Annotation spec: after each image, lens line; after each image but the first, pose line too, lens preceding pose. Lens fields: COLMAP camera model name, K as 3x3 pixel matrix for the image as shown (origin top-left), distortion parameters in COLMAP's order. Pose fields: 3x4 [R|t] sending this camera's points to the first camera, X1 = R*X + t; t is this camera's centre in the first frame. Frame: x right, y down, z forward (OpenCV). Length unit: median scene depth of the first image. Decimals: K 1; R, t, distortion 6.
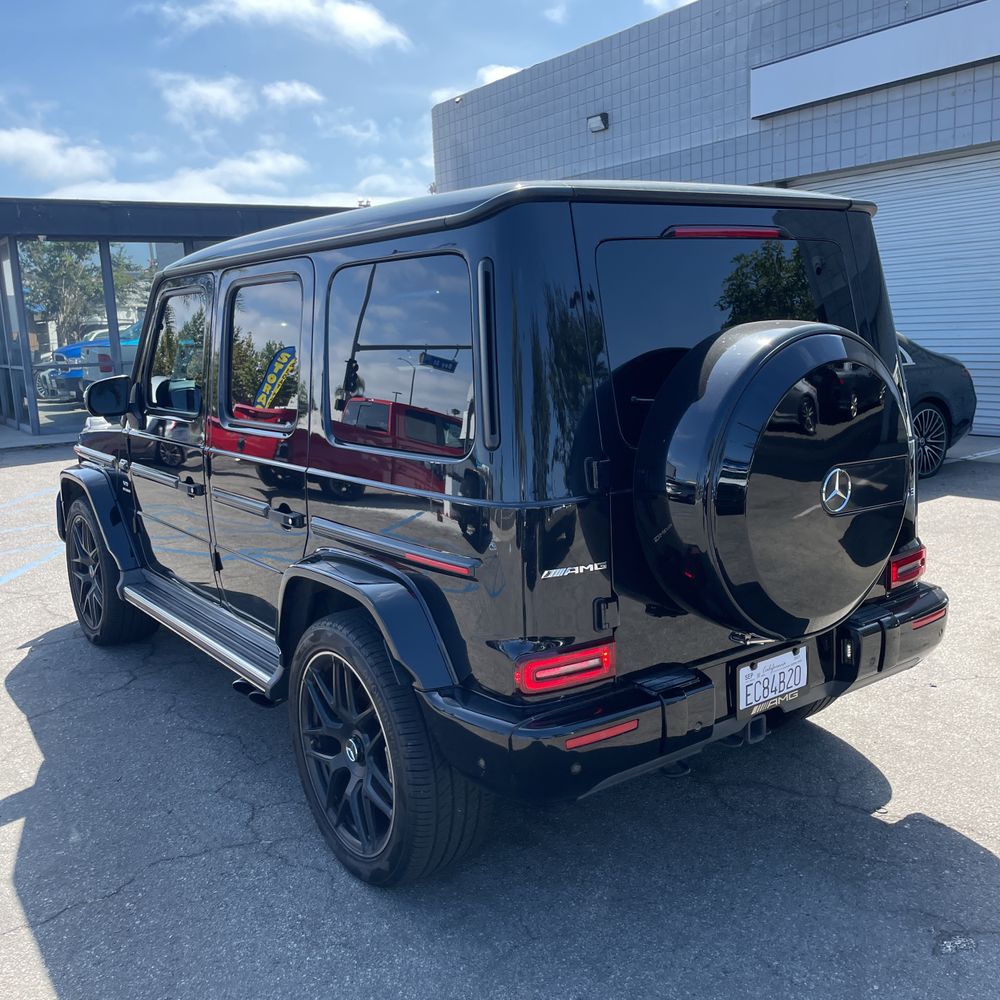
lens RADIAL K [[1013.5, 0, 500.0], [0, 1013.5, 500.0], [0, 0, 1]] dist [0.111271, -0.161589]
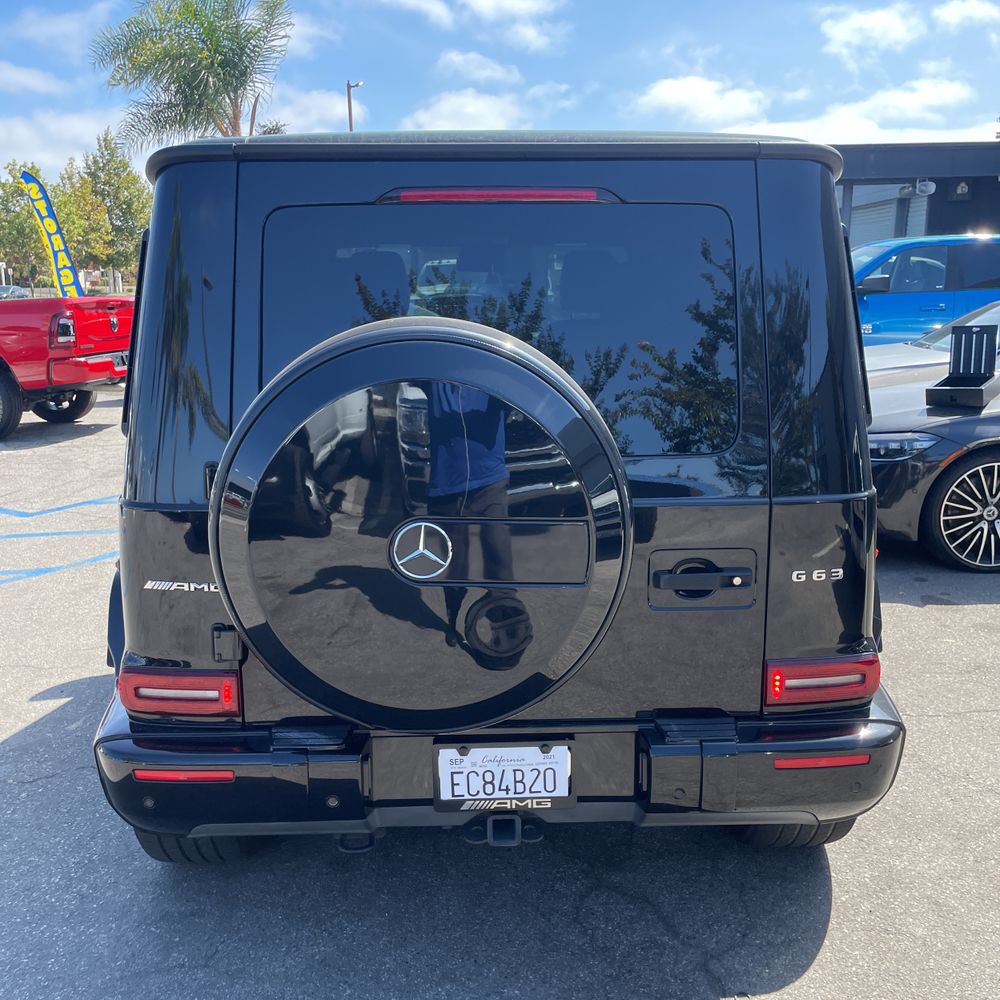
lens RADIAL K [[1013.5, 0, 500.0], [0, 1013.5, 500.0], [0, 0, 1]] dist [0.111271, -0.161589]
pose [[0.824132, 0.157161, -0.544158, 0.550400], [-0.127298, 0.987549, 0.092425, -0.087117], [0.551908, -0.006900, 0.833877, 0.293827]]
